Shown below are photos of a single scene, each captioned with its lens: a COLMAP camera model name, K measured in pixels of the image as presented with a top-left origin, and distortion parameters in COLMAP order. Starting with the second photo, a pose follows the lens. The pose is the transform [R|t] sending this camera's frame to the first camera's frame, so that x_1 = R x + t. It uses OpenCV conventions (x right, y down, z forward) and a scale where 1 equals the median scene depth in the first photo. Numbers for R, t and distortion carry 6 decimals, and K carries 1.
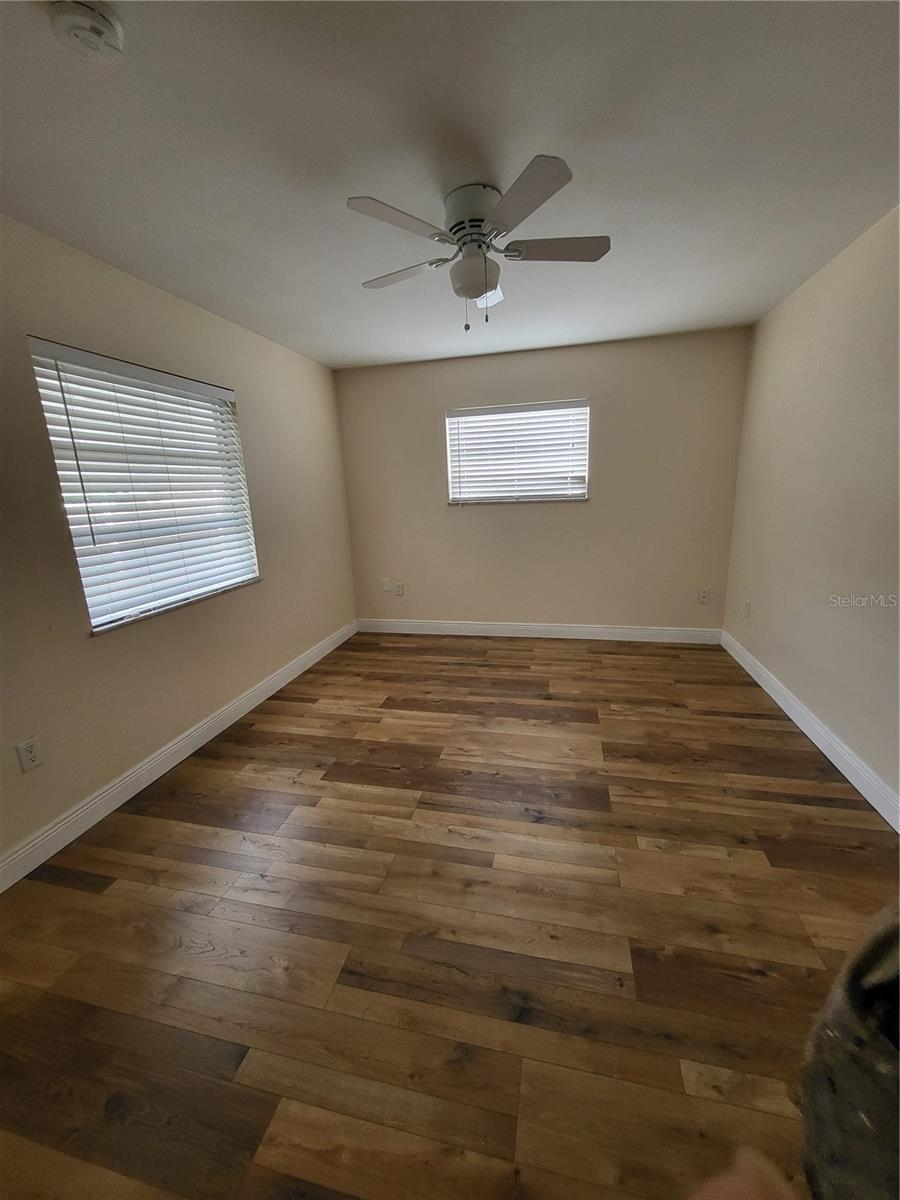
lens RADIAL K [[474.2, 0, 450.8], [0, 474.2, 592.4], [0, 0, 1]] dist [-0.000350, 0.000101]
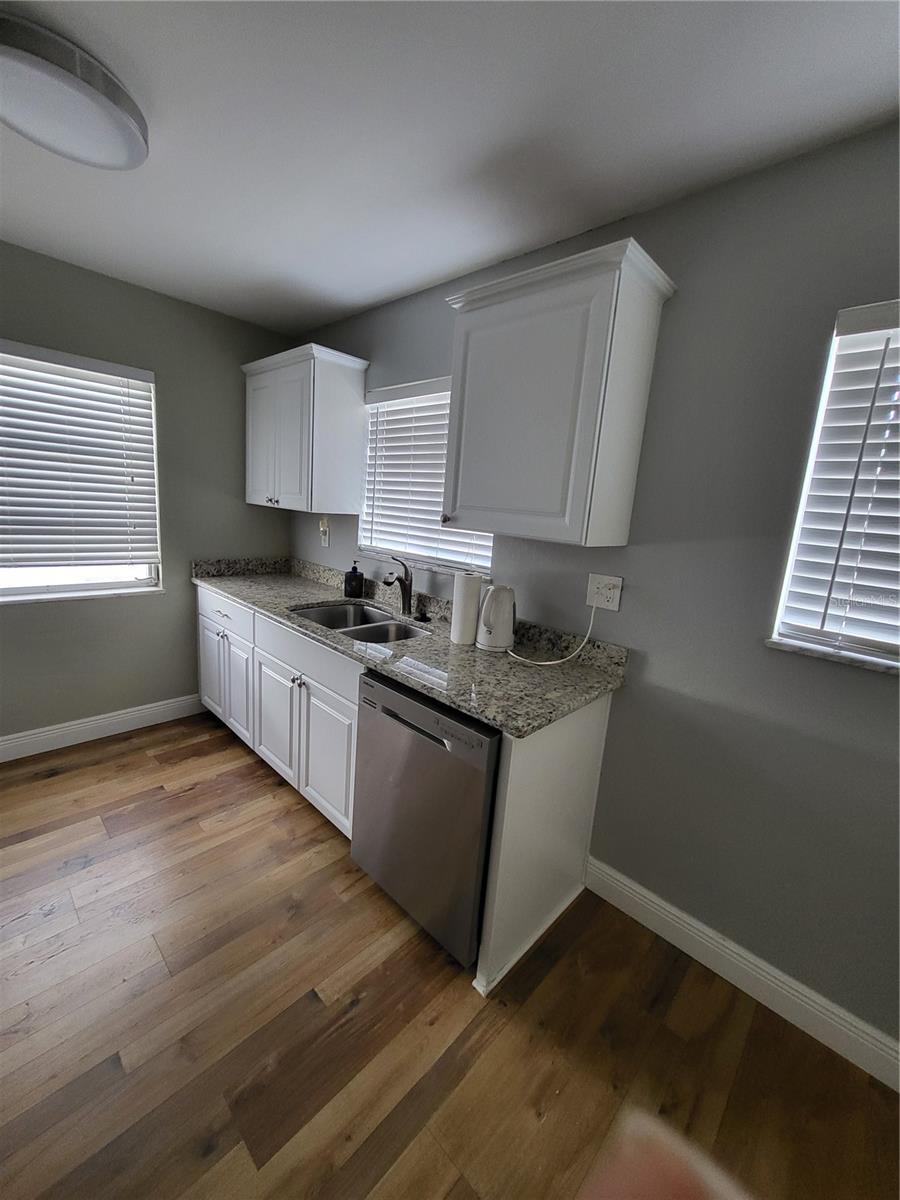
lens RADIAL K [[474.2, 0, 450.8], [0, 474.2, 592.4], [0, 0, 1]] dist [-0.000350, 0.000101]
pose [[0.499659, -0.079290, 0.862585, -0.564332], [0.090540, 0.995128, 0.039027, -0.145823], [-0.861477, 0.058598, 0.504404, 0.645735]]
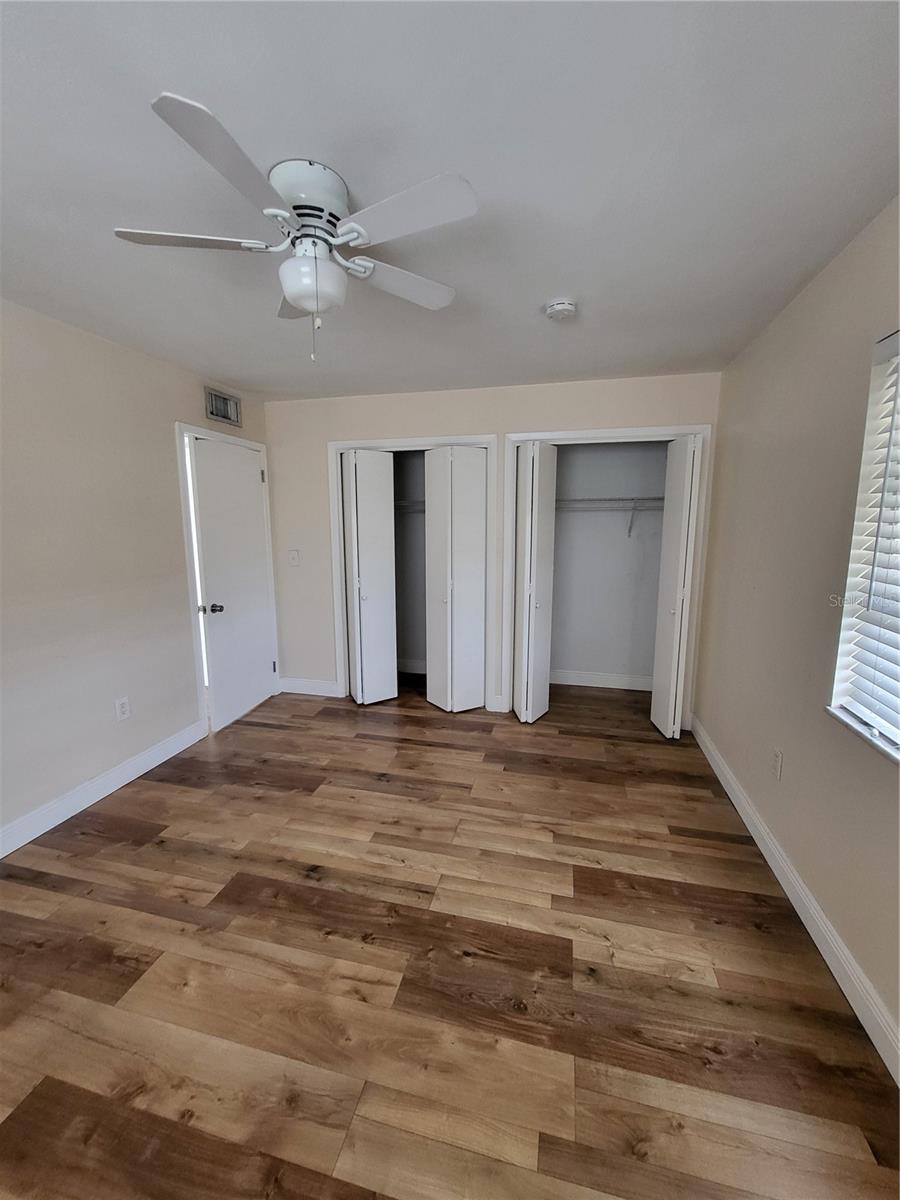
lens RADIAL K [[474.2, 0, 450.8], [0, 474.2, 592.4], [0, 0, 1]] dist [-0.000350, 0.000101]
pose [[-0.999045, 0.040472, 0.016474, -0.135310], [0.043694, 0.929043, 0.367383, -0.396600], [-0.000437, 0.367752, -0.929924, 1.597612]]
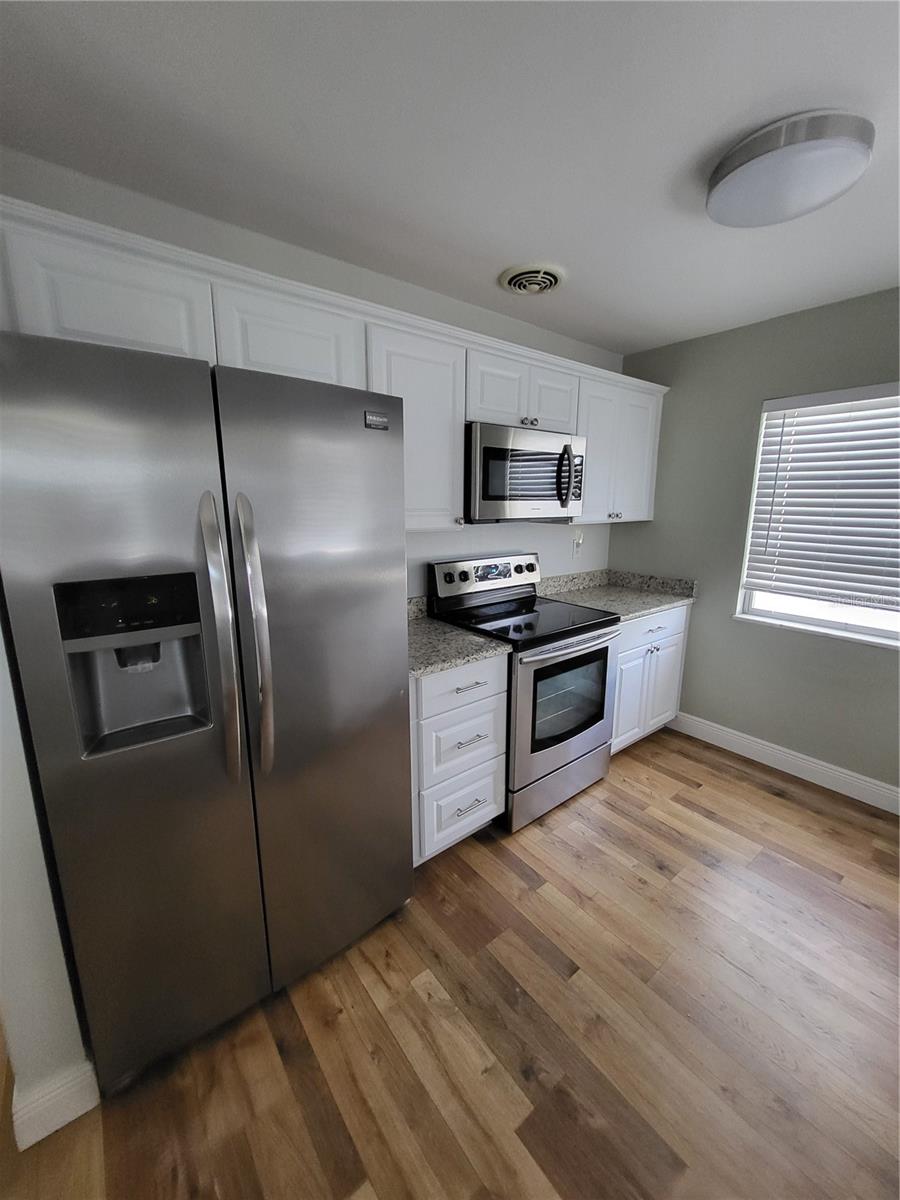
lens RADIAL K [[474.2, 0, 450.8], [0, 474.2, 592.4], [0, 0, 1]] dist [-0.000350, 0.000101]
pose [[0.785366, 0.166302, -0.596275, -0.141646], [-0.170704, 0.984072, 0.049622, -0.173699], [0.595030, 0.062815, 0.801245, 0.582195]]
